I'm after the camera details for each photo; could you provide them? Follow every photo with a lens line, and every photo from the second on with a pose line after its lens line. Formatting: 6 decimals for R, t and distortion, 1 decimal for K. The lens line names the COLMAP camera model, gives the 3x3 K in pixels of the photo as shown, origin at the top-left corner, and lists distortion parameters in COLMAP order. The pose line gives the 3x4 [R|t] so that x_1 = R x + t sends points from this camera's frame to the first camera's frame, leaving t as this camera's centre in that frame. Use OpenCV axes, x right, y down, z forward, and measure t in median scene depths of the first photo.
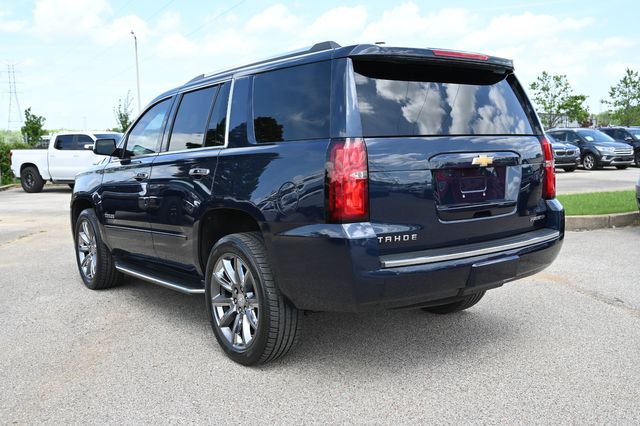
lens RADIAL K [[669.2, 0, 320.0], [0, 669.2, 213.0], [0, 0, 1]] dist [0.001170, 0.014577]
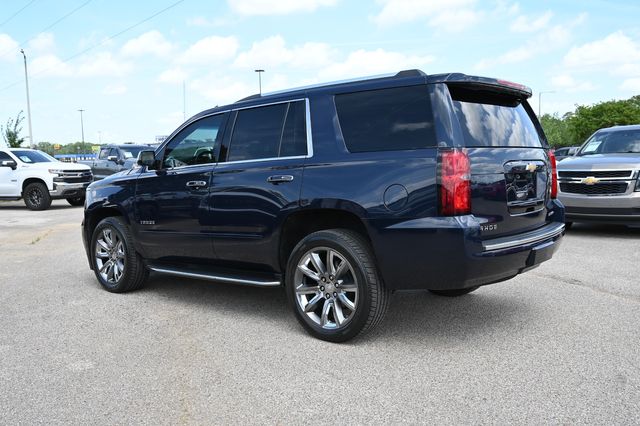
lens RADIAL K [[621.6, 0, 320.0], [0, 621.6, 213.0], [0, 0, 1]] dist [0.004209, -0.014746]
pose [[0.974862, -0.014871, 0.222311, -0.379809], [0.020362, 0.999541, -0.022429, 0.025066], [-0.221875, 0.026392, 0.974718, -0.056917]]
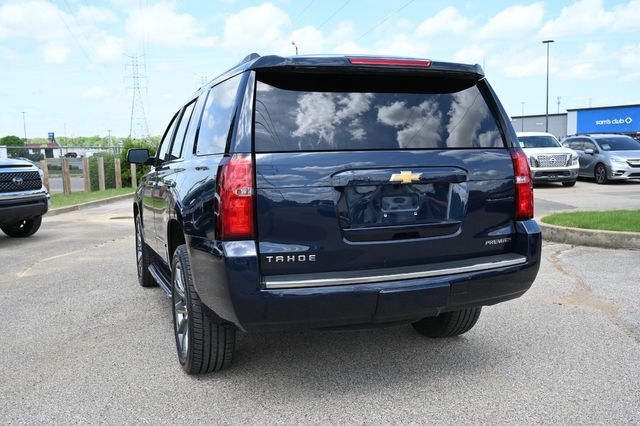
lens RADIAL K [[646.3, 0, 307.1], [0, 646.3, 215.8], [0, 0, 1]] dist [0.018270, 0.011050]
pose [[0.956126, 0.032021, -0.291200, 0.343993], [-0.030600, 0.999487, 0.009432, -0.027530], [0.291353, -0.000108, 0.956616, 0.105695]]
